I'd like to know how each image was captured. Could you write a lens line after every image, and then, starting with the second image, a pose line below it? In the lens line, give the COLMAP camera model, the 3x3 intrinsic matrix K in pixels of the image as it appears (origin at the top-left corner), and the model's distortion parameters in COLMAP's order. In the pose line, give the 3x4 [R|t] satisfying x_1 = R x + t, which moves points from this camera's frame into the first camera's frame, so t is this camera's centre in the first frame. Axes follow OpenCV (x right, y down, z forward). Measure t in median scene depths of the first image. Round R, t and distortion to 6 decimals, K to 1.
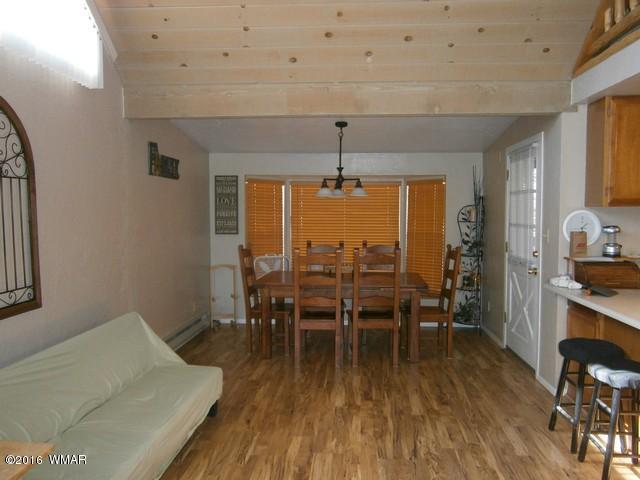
lens RADIAL K [[497.2, 0, 320.0], [0, 497.2, 240.0], [0, 0, 1]] dist [-0.068444, 0.006474]
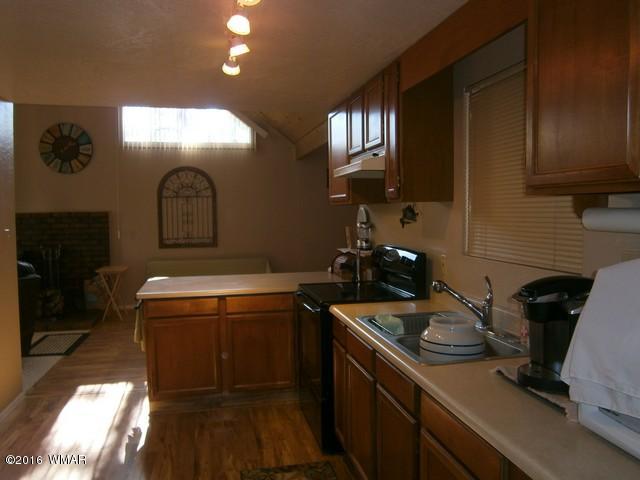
lens RADIAL K [[496.8, 0, 320.0], [0, 496.8, 240.0], [0, 0, 1]] dist [-0.029007, 0.012794]
pose [[0.297570, 0.056007, -0.953056, 0.975396], [-0.054649, 0.997640, 0.041564, -0.016438], [0.953135, 0.039715, 0.299929, 0.343721]]
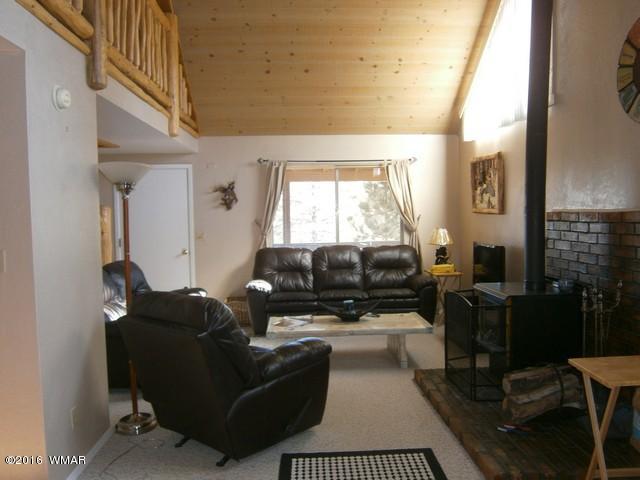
lens RADIAL K [[497.2, 0, 320.0], [0, 497.2, 240.0], [0, 0, 1]] dist [-0.068444, 0.006474]
pose [[-0.989659, 0.022637, -0.141641, 0.115280], [0.005243, 0.992518, 0.121990, -0.033336], [0.143343, 0.119986, -0.982373, 0.570155]]
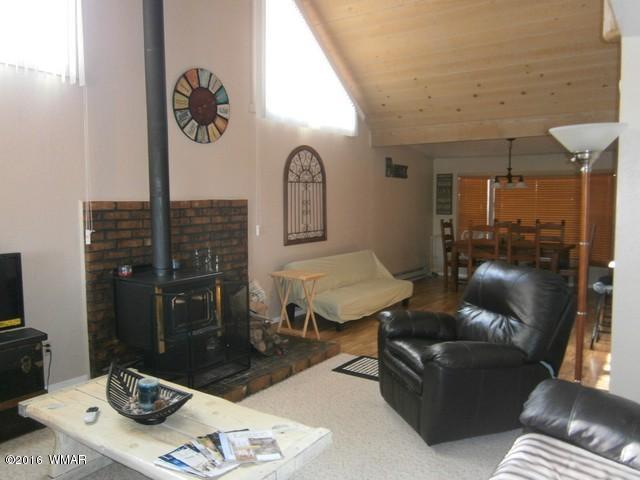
lens RADIAL K [[496.8, 0, 320.0], [0, 496.8, 240.0], [0, 0, 1]] dist [-0.029007, 0.012794]
pose [[0.853088, 0.040249, -0.520212, 0.274563], [-0.029675, 0.999149, 0.028641, 0.034264], [0.520923, -0.008996, 0.853557, -0.450989]]
